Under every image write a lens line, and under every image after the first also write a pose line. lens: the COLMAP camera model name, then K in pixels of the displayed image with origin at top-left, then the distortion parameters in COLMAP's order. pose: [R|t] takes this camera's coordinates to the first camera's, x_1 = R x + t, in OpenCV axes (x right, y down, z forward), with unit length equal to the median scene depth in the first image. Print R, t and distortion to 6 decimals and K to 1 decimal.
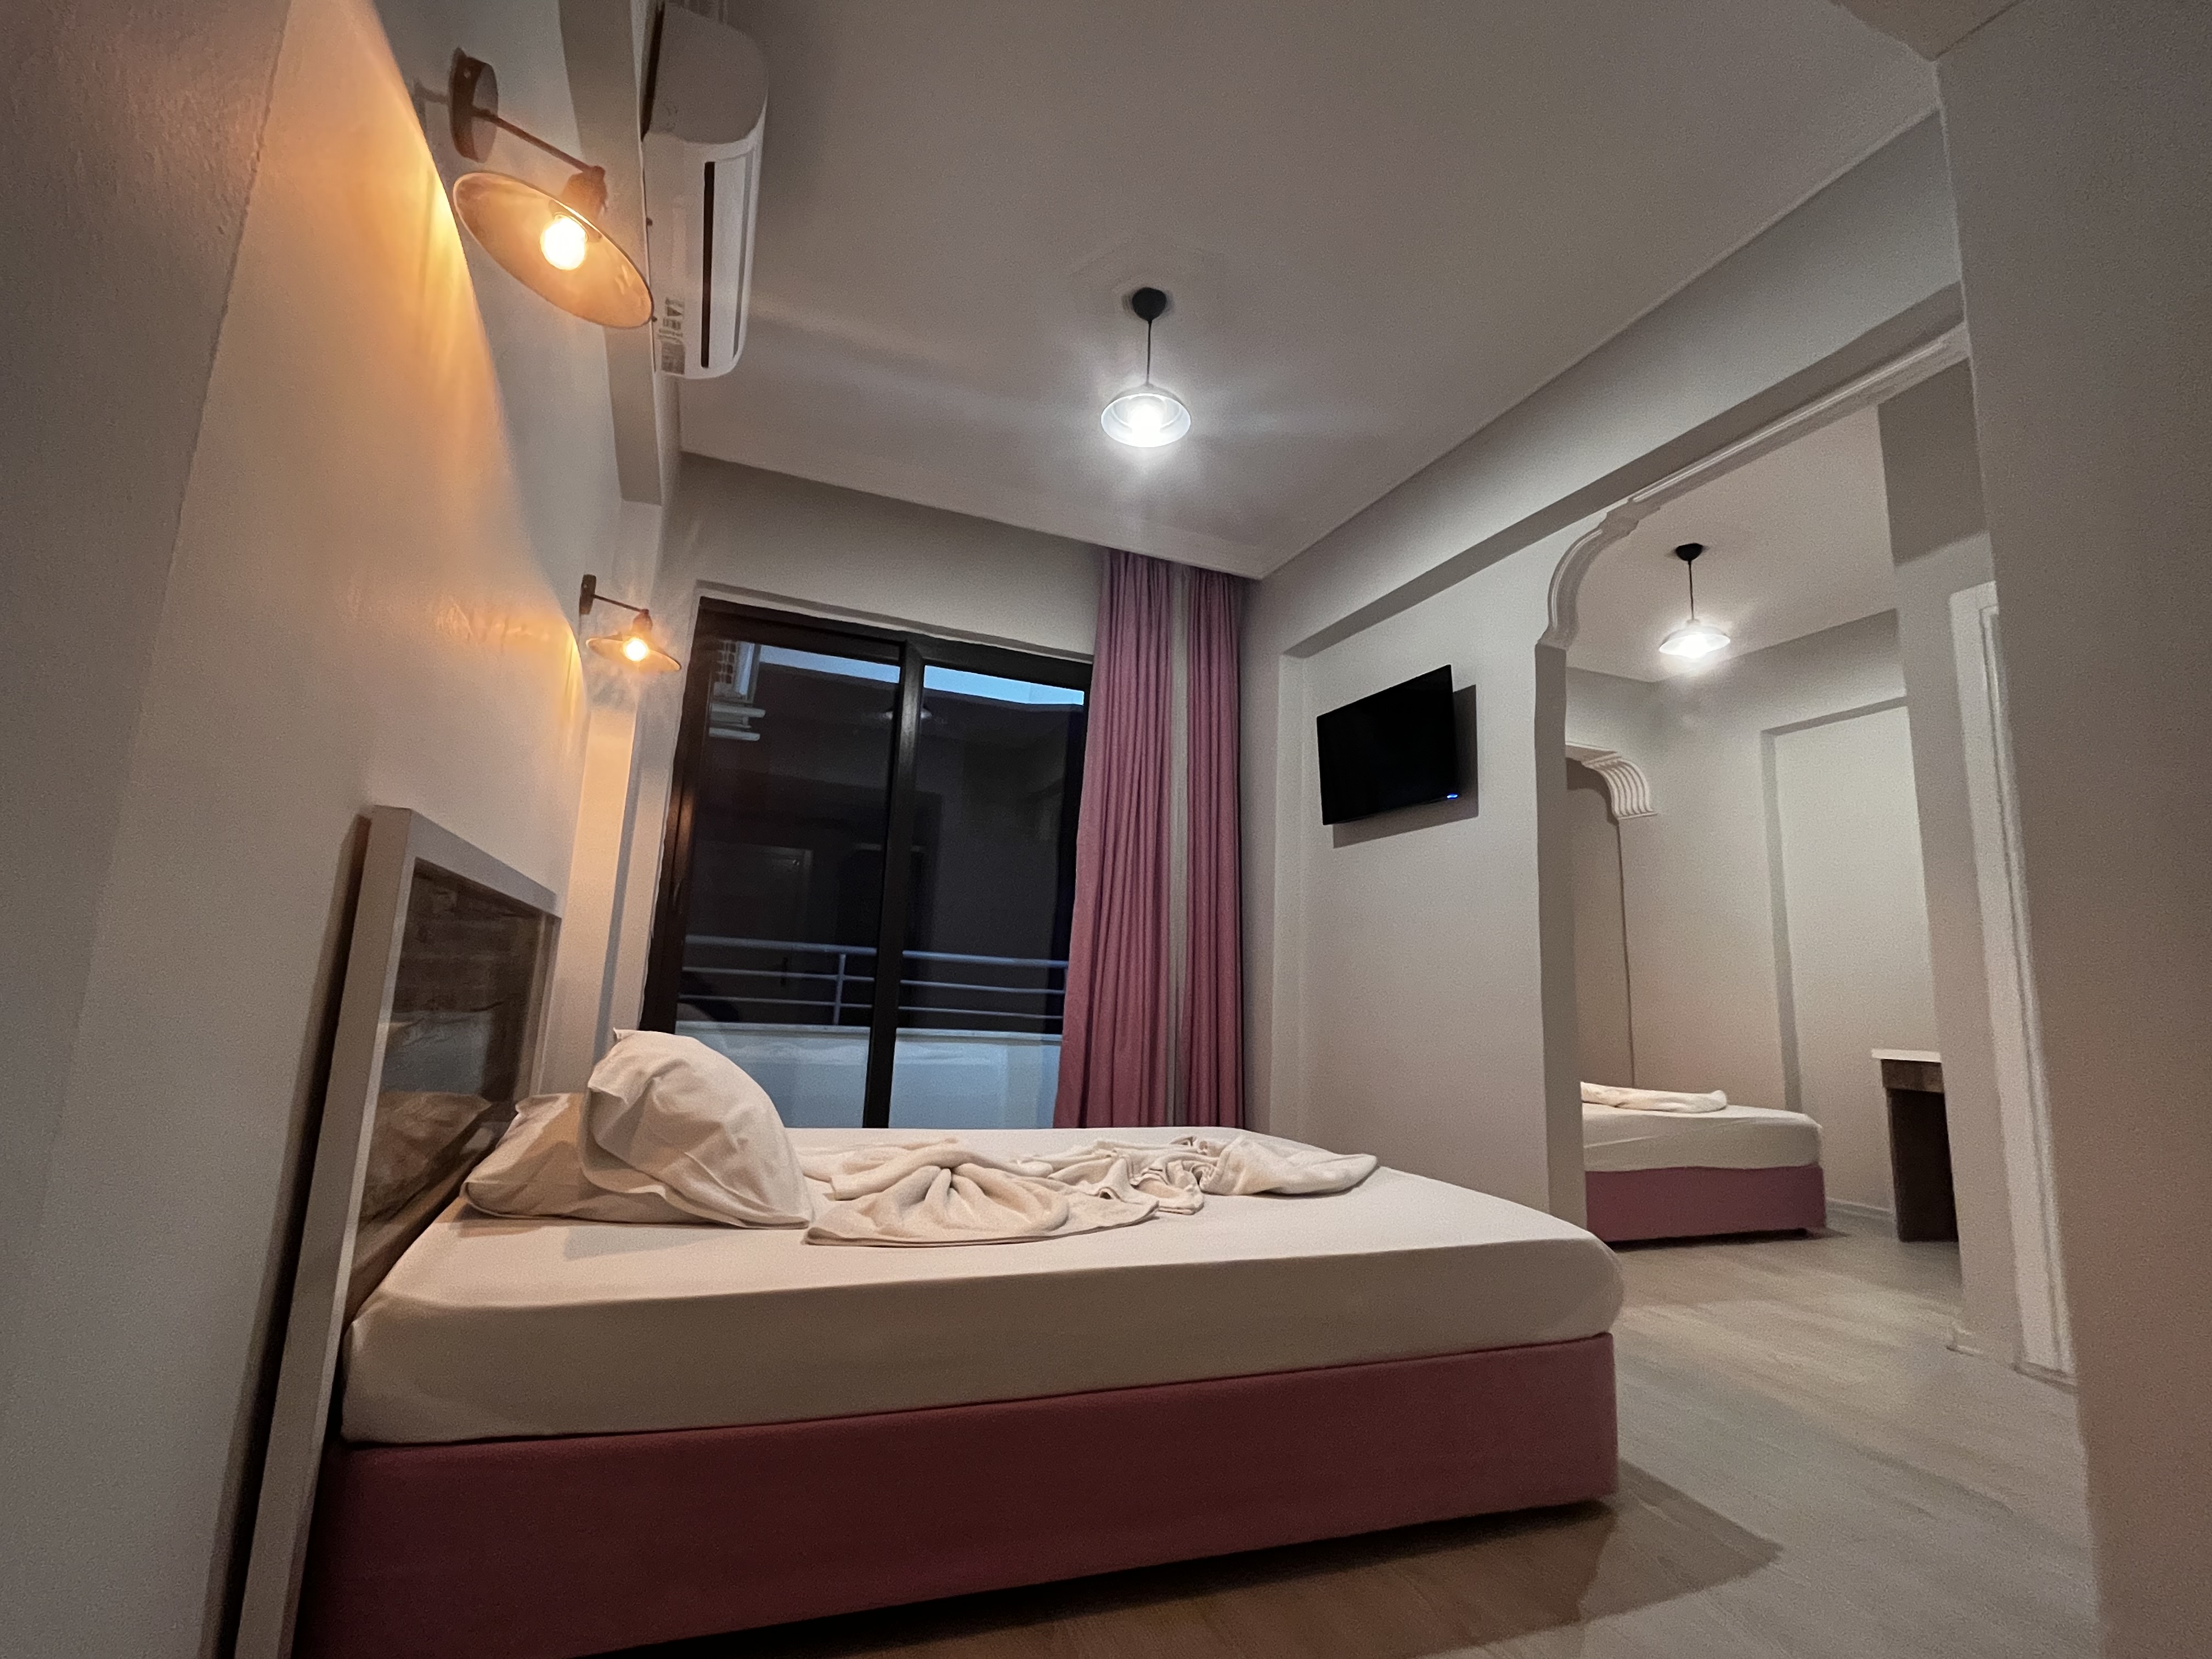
lens RADIAL K [[1009.2, 0, 1106.0], [0, 1009.2, 829.5], [0, 0, 1]] dist [0.000021, 0.000046]
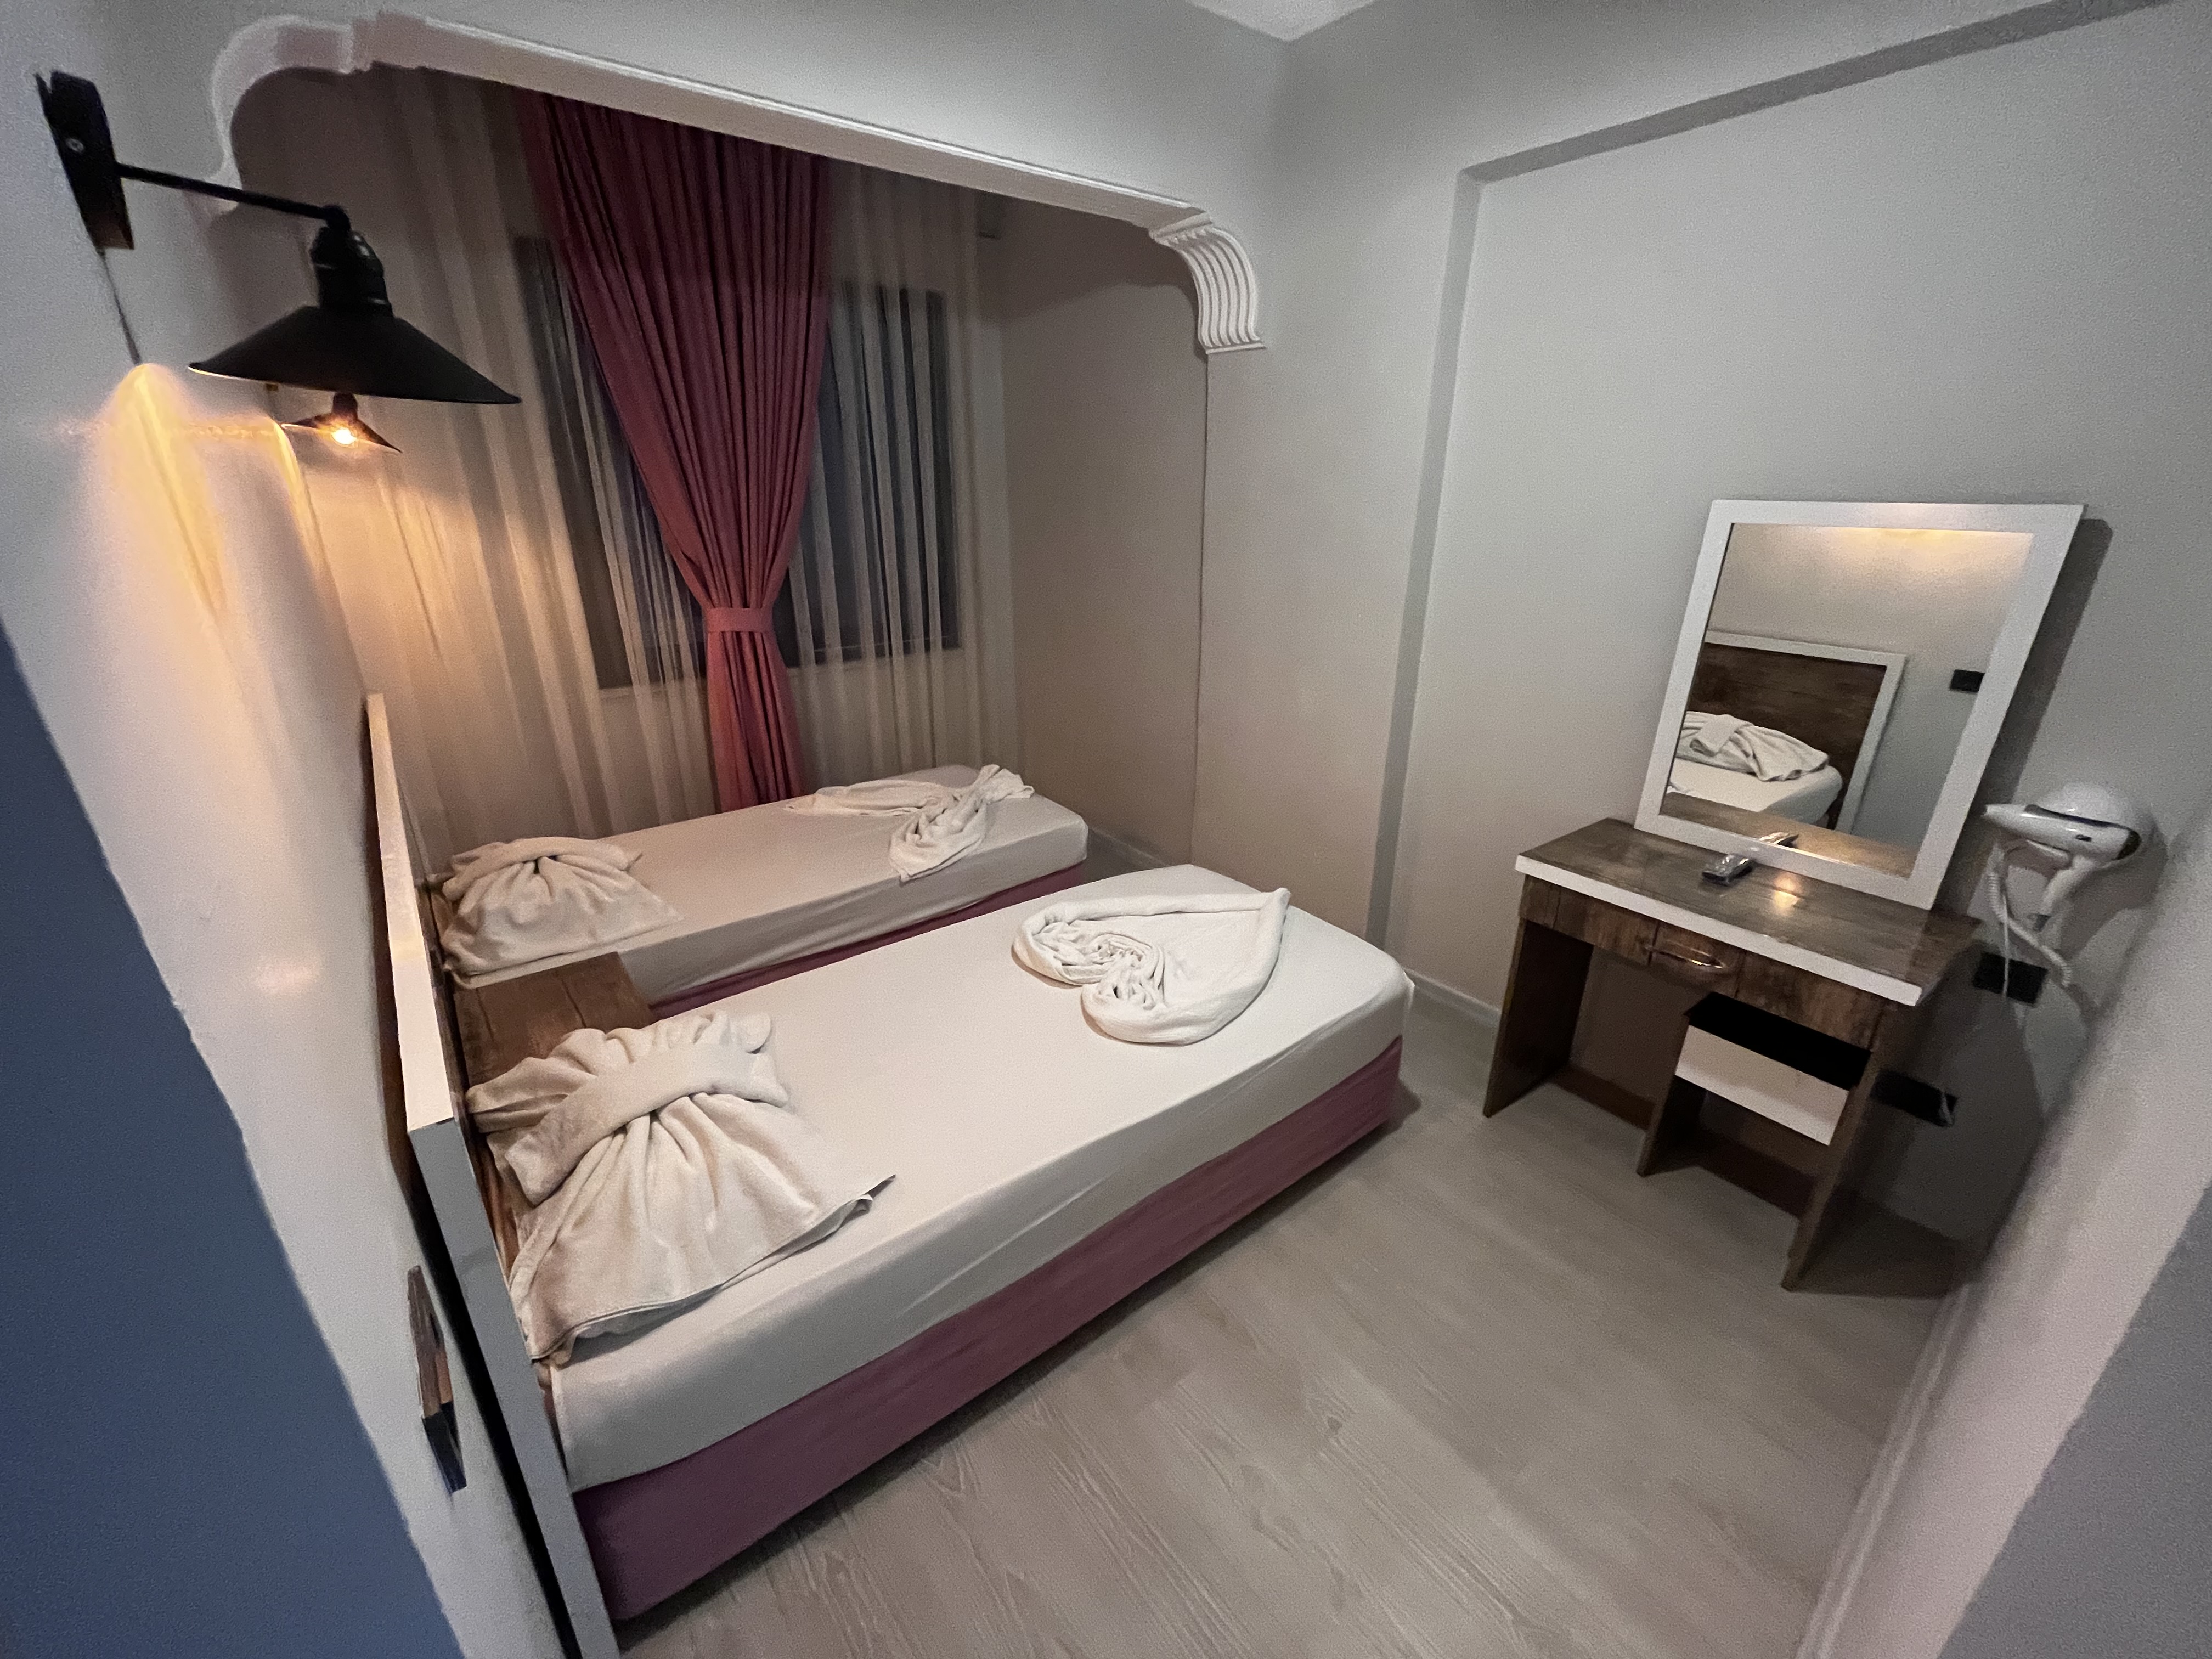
lens RADIAL K [[896.1, 0, 1106.0], [0, 896.1, 829.5], [0, 0, 1]] dist [-0.001816, 0.000670]
pose [[0.961970, -0.137839, 0.235828, 0.305309], [-0.006172, 0.852156, 0.523251, -0.046286], [-0.273087, -0.504807, 0.818898, 0.480682]]
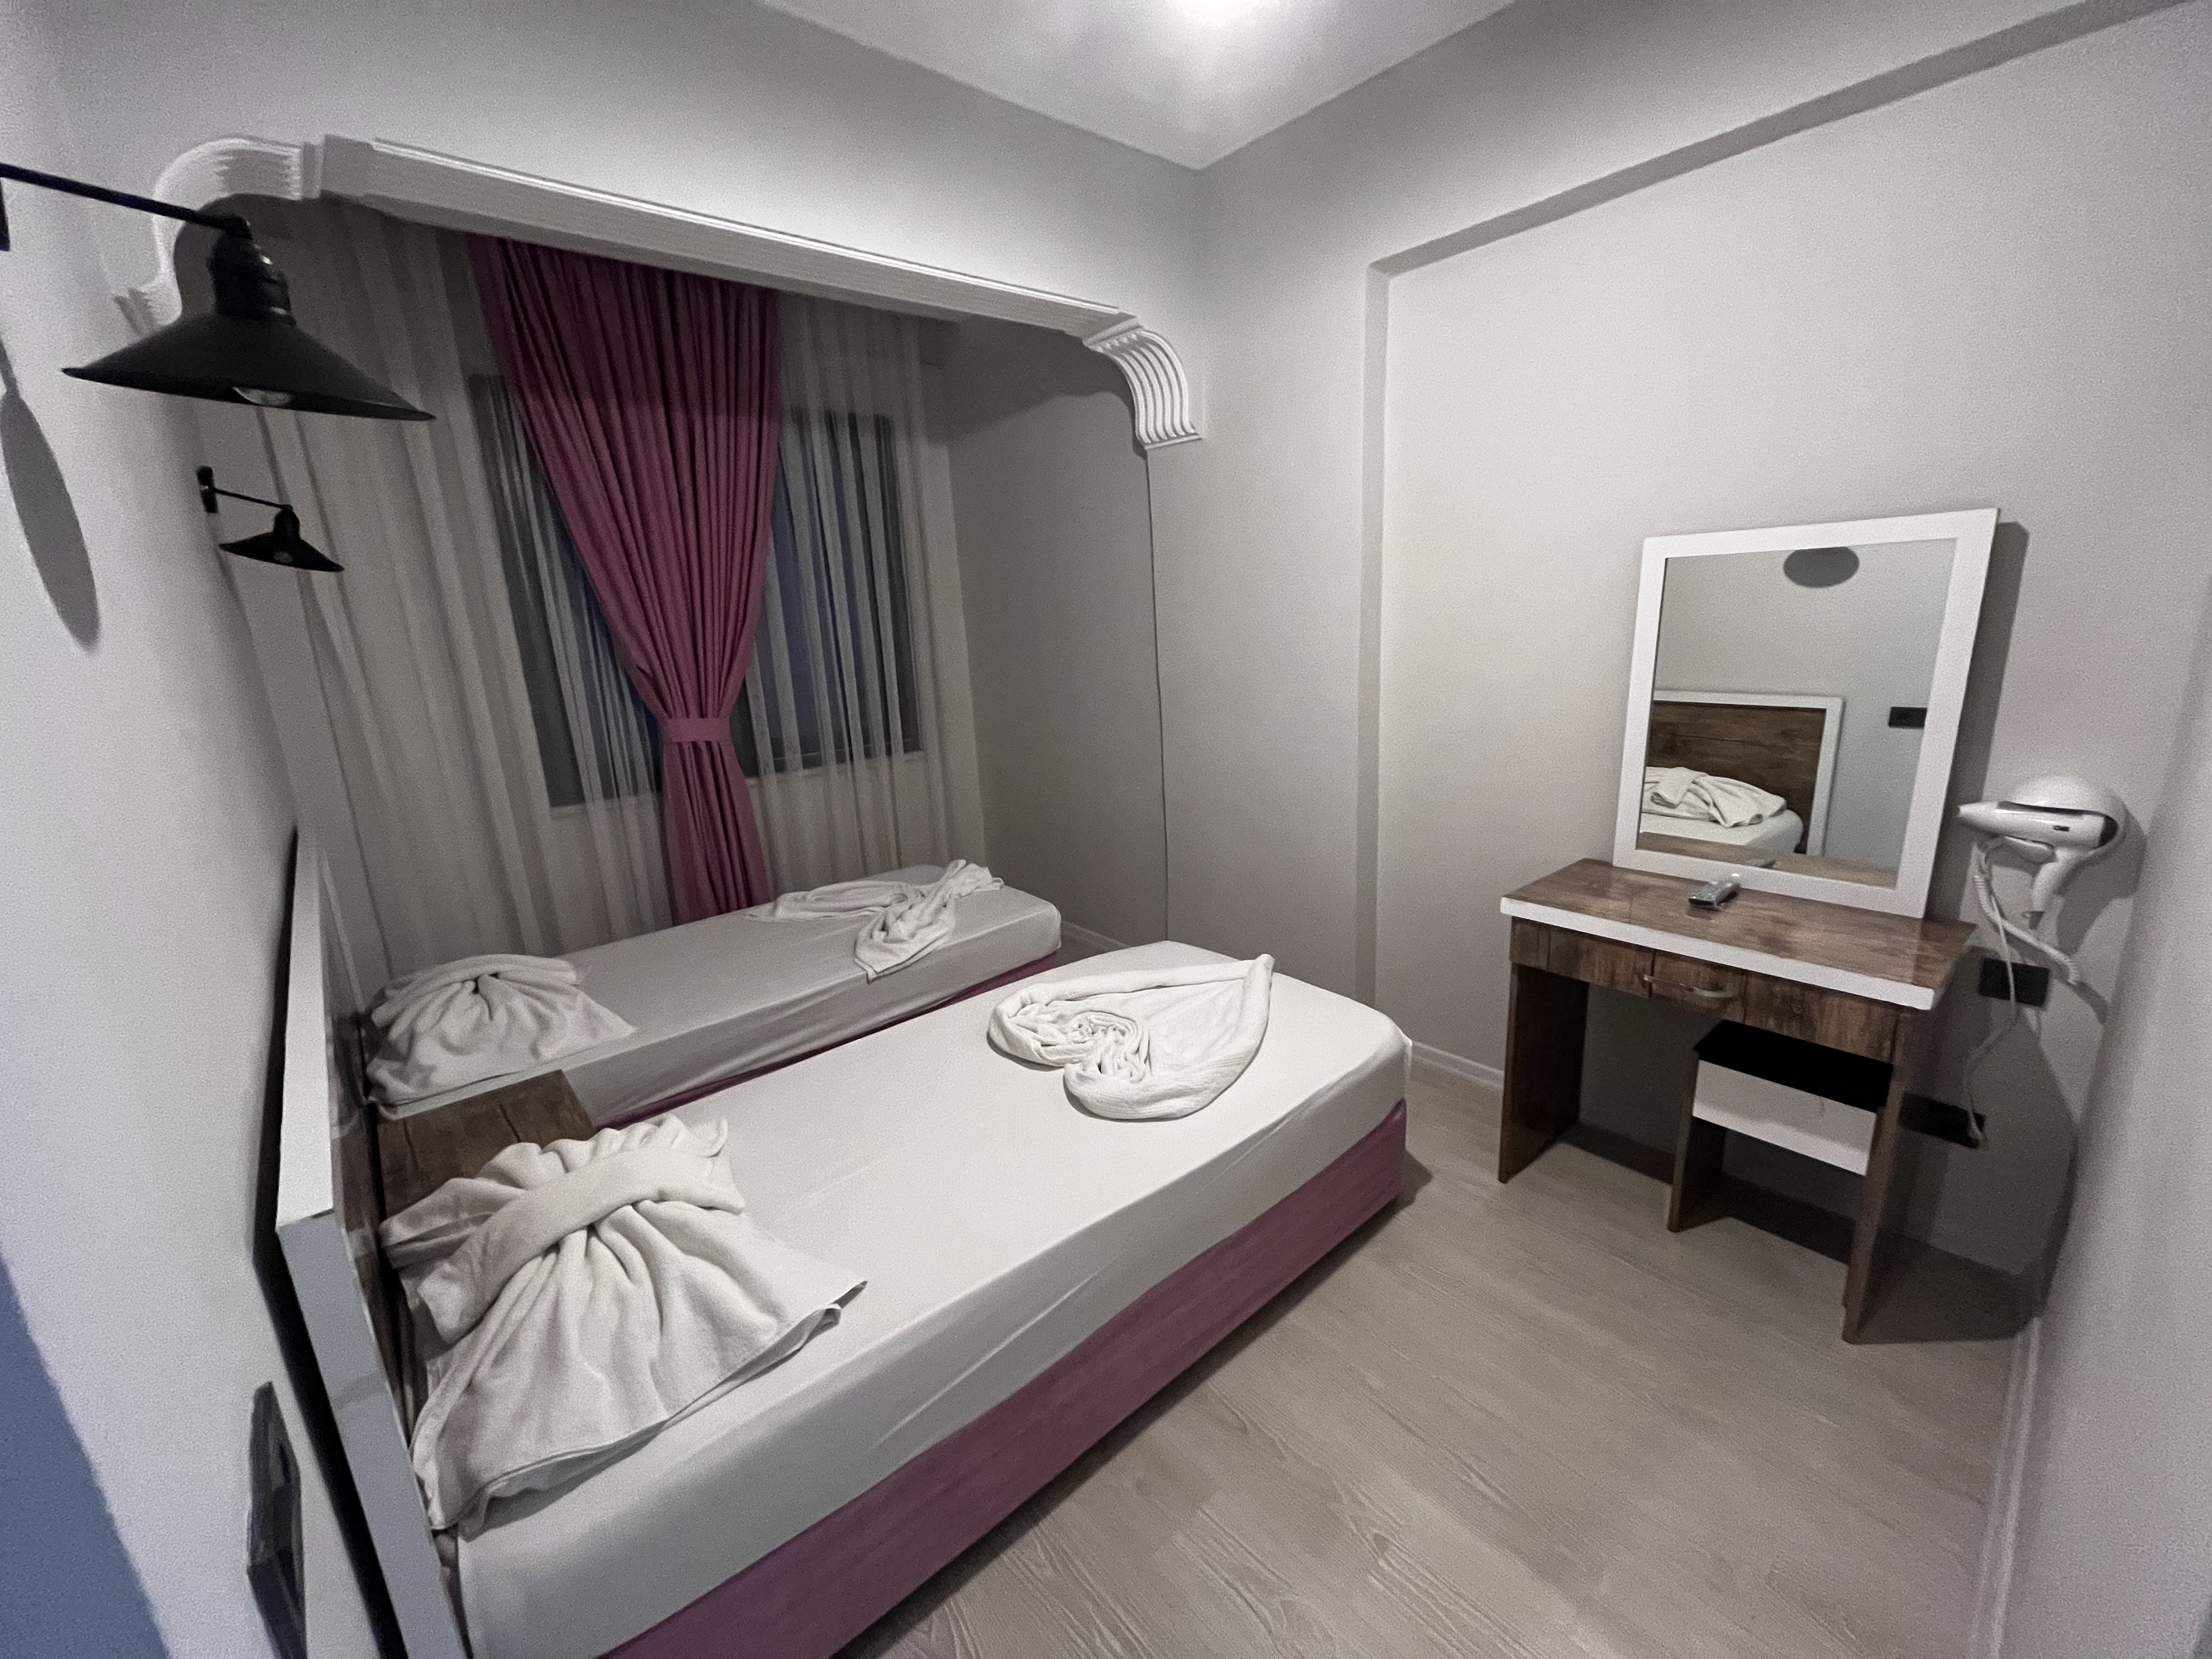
lens RADIAL K [[894.2, 0, 1106.0], [0, 894.2, 829.5], [0, 0, 1]] dist [0.000748, -0.000422]
pose [[0.943379, -0.168091, 0.285974, 0.305660], [0.038382, 0.911627, 0.409223, -0.022745], [-0.329488, -0.375076, 0.866461, 0.482078]]
